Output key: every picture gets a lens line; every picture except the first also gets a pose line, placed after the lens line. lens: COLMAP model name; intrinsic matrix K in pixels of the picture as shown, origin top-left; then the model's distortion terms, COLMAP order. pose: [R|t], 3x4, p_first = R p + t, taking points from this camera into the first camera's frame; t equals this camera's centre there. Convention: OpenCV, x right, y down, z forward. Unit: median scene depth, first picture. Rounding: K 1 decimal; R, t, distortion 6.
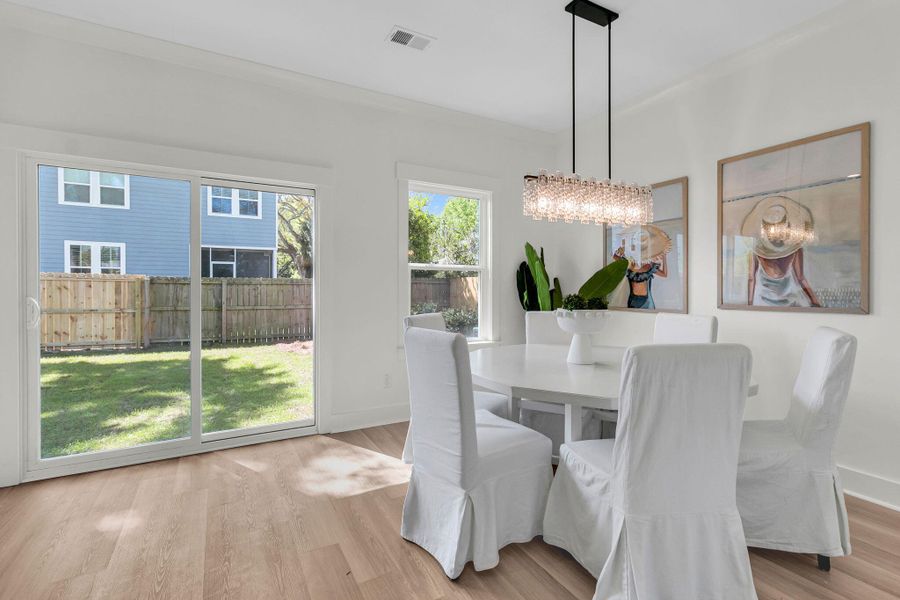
lens RADIAL K [[420.3, 0, 455.9], [0, 420.3, 287.7], [0, 0, 1]] dist [0.002098, 0.000976]
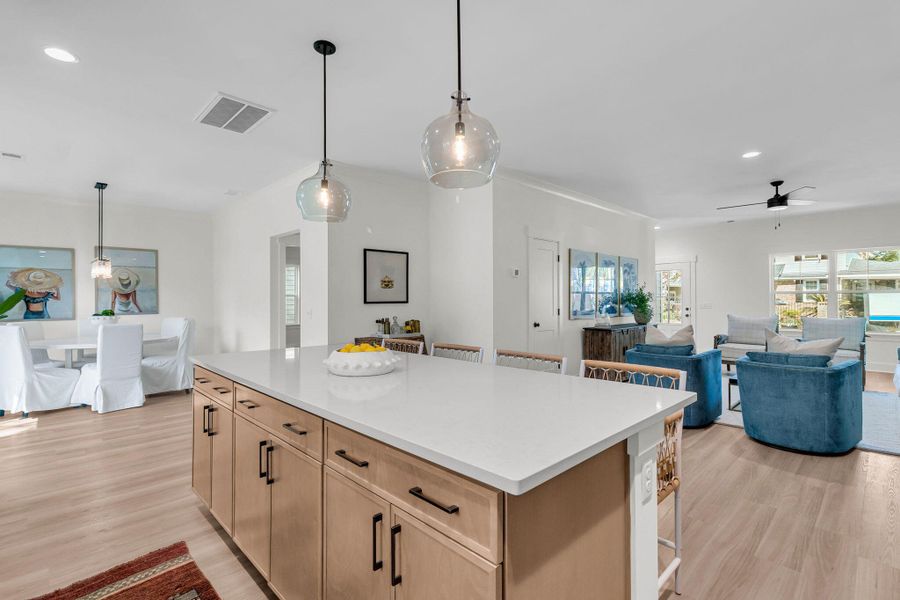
lens RADIAL K [[420.3, 0, 448.7], [0, 420.3, 298.7], [0, 0, 1]] dist [0.002098, 0.000976]
pose [[-0.258214, -0.003416, 0.966082, -1.610114], [0.004016, 0.999981, 0.004609, -0.032307], [-0.966079, 0.005070, -0.258195, -0.154572]]
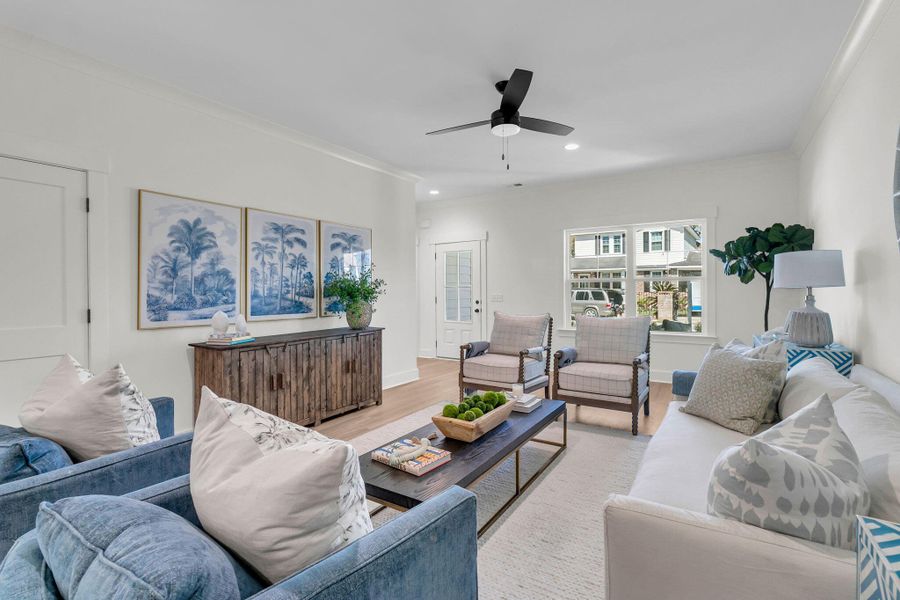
lens RADIAL K [[420.3, 0, 449.1], [0, 420.3, 288.0], [0, 0, 1]] dist [0.002098, 0.000976]
pose [[-0.468681, 0.000246, 0.883367, -1.155744], [0.005632, 0.999980, 0.002710, -0.023299], [-0.883349, 0.006246, -0.468673, -1.206102]]
